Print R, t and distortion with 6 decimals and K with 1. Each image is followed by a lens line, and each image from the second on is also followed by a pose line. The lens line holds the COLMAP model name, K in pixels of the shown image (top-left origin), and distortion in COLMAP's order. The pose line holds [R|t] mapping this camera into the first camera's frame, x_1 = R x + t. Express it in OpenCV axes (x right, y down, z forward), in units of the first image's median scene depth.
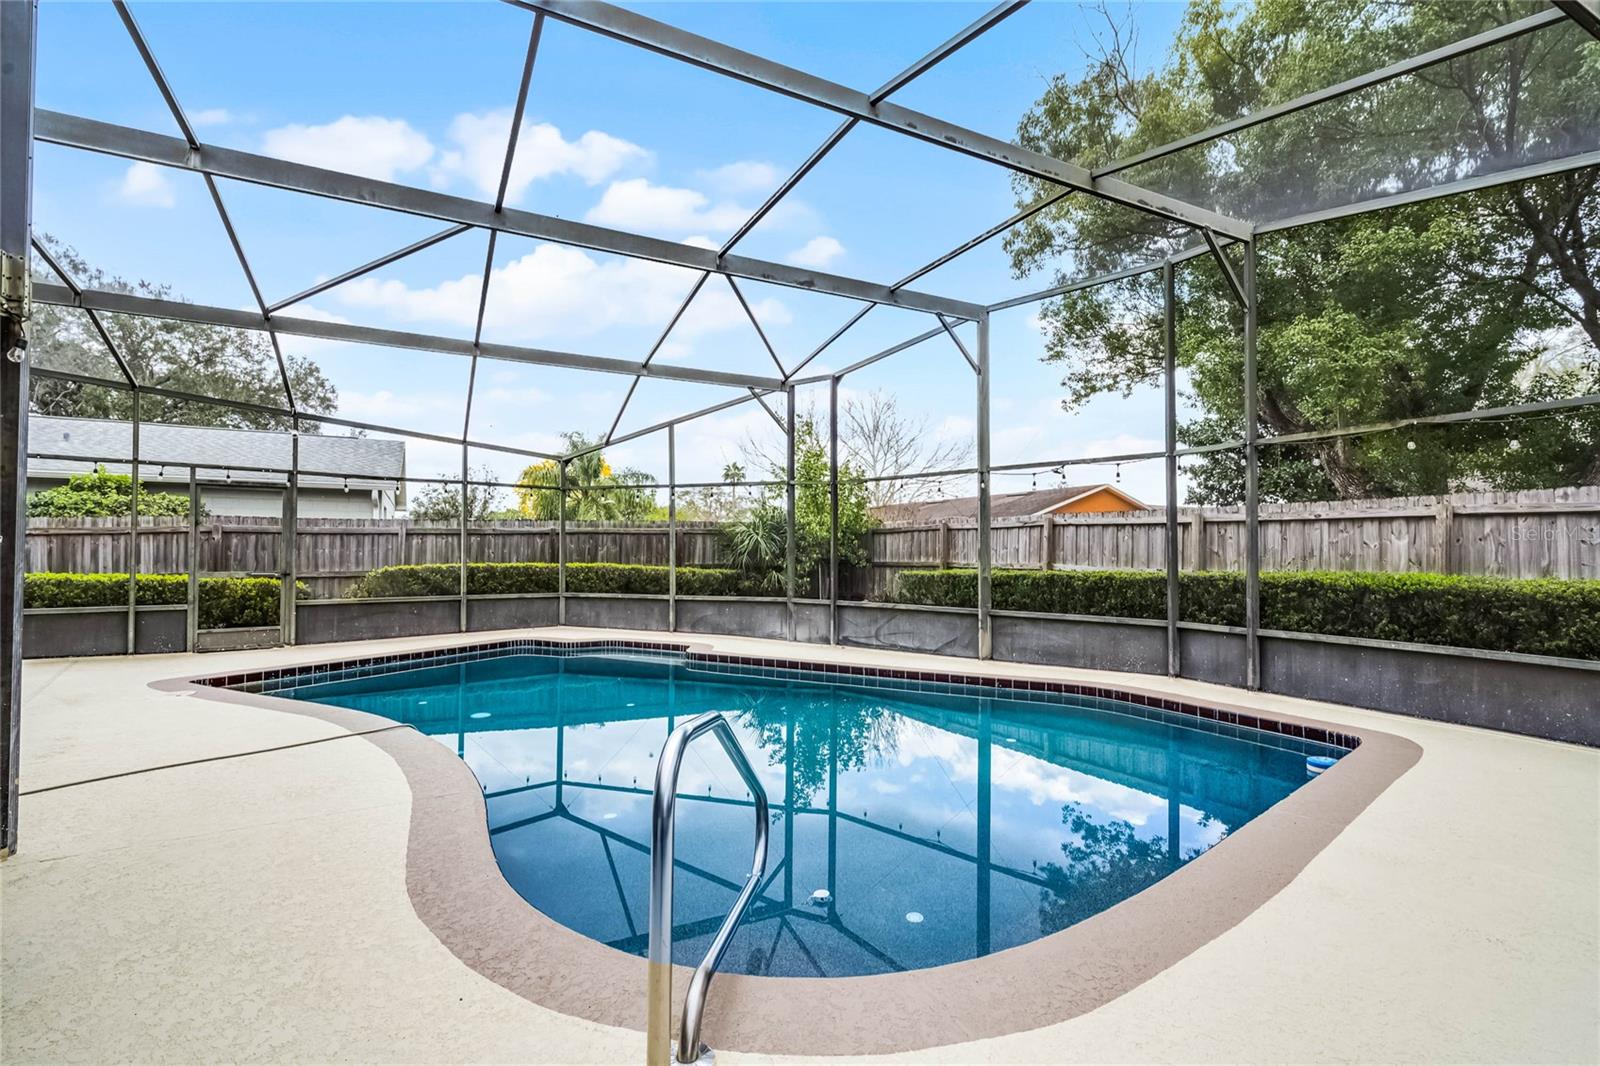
lens RADIAL K [[732.8, 0, 800.4], [0, 732.8, 534.7], [0, 0, 1]] dist [-0.002064, 0.001680]
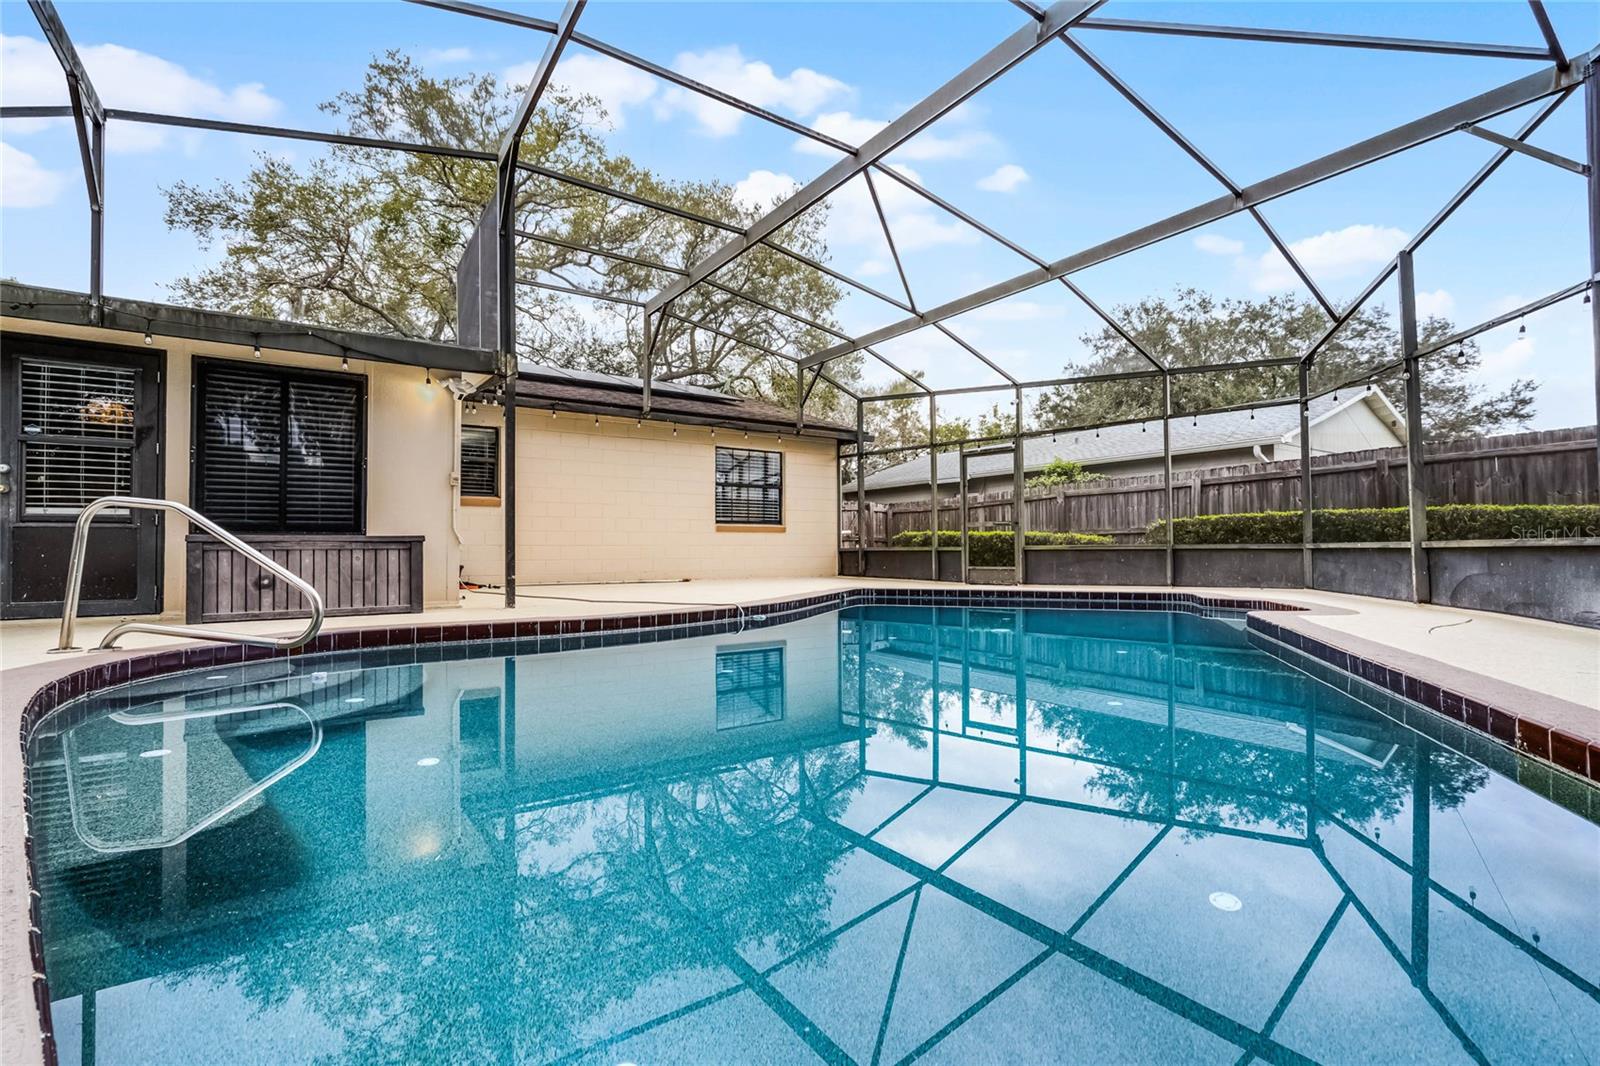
lens RADIAL K [[718.5, 0, 797.1], [0, 718.5, 534.4], [0, 0, 1]] dist [0.000425, 0.000029]
pose [[0.119722, -0.027737, -0.992420, 0.350719], [0.029198, 0.999276, -0.024406, 0.079765], [0.992378, -0.026055, 0.120445, 0.451725]]
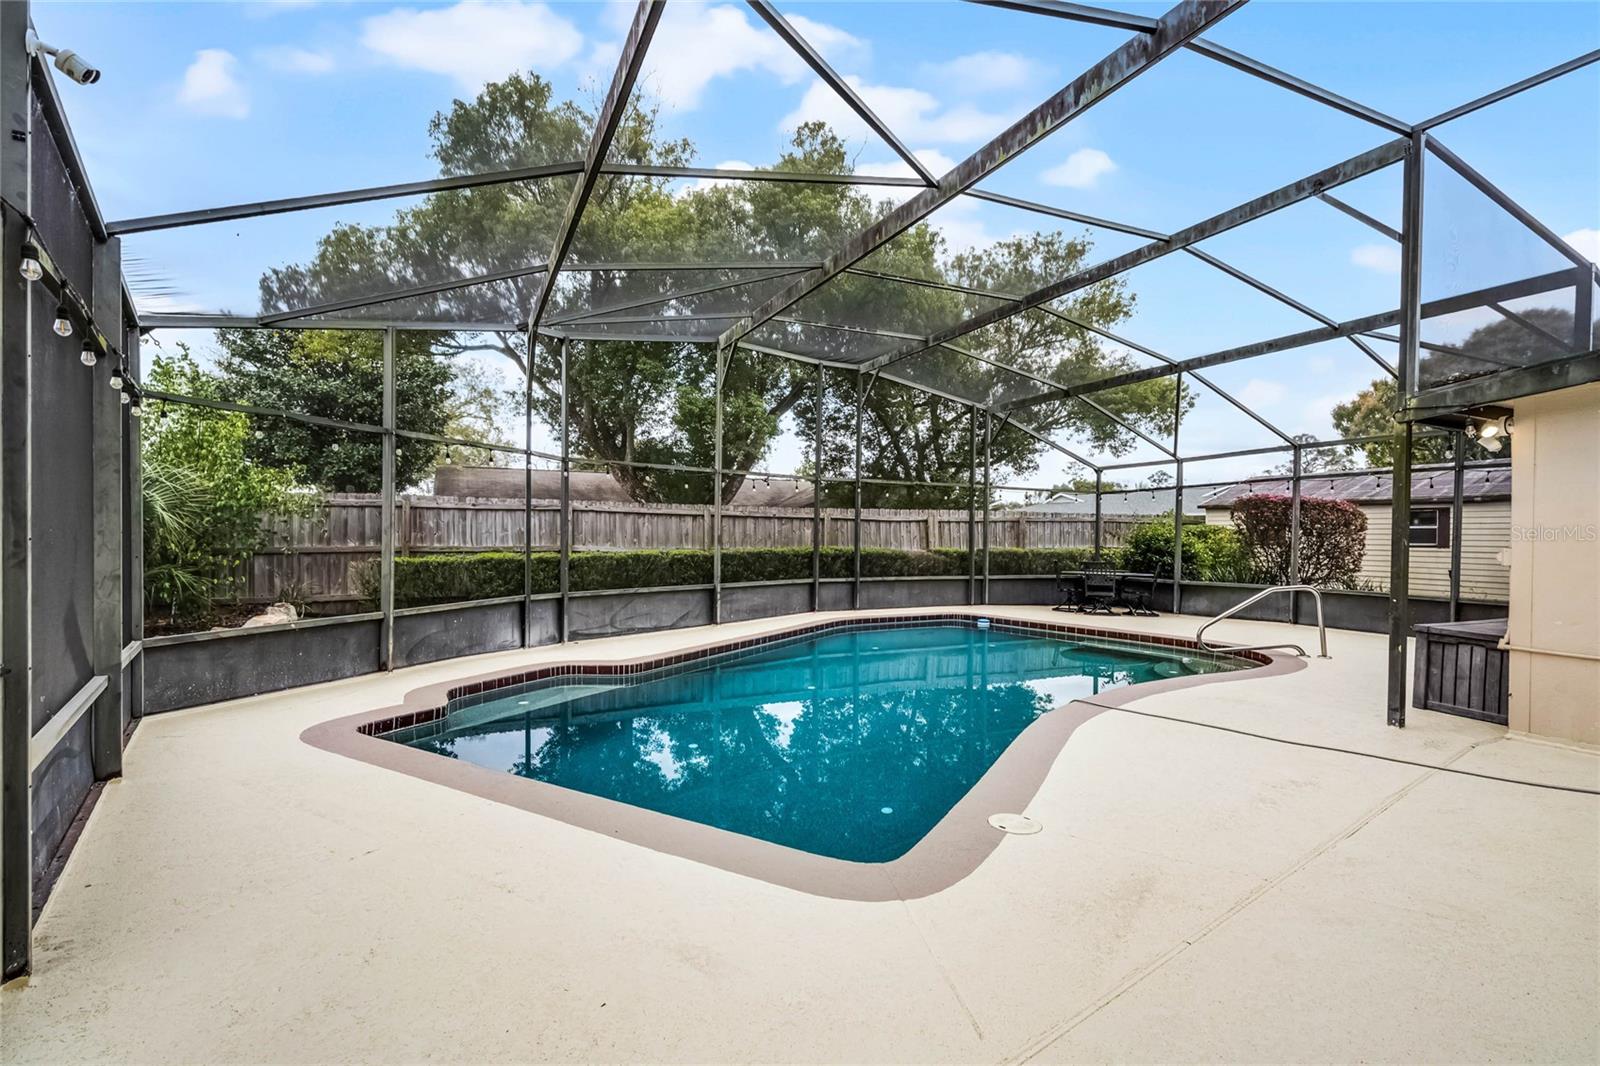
lens RADIAL K [[732.8, 0, 800.4], [0, 732.8, 534.7], [0, 0, 1]] dist [-0.002064, 0.001680]
pose [[0.049575, -0.007785, 0.998740, -0.794374], [-0.032970, 0.999412, 0.009427, 0.001886], [-0.998226, -0.033396, 0.049289, 0.649742]]
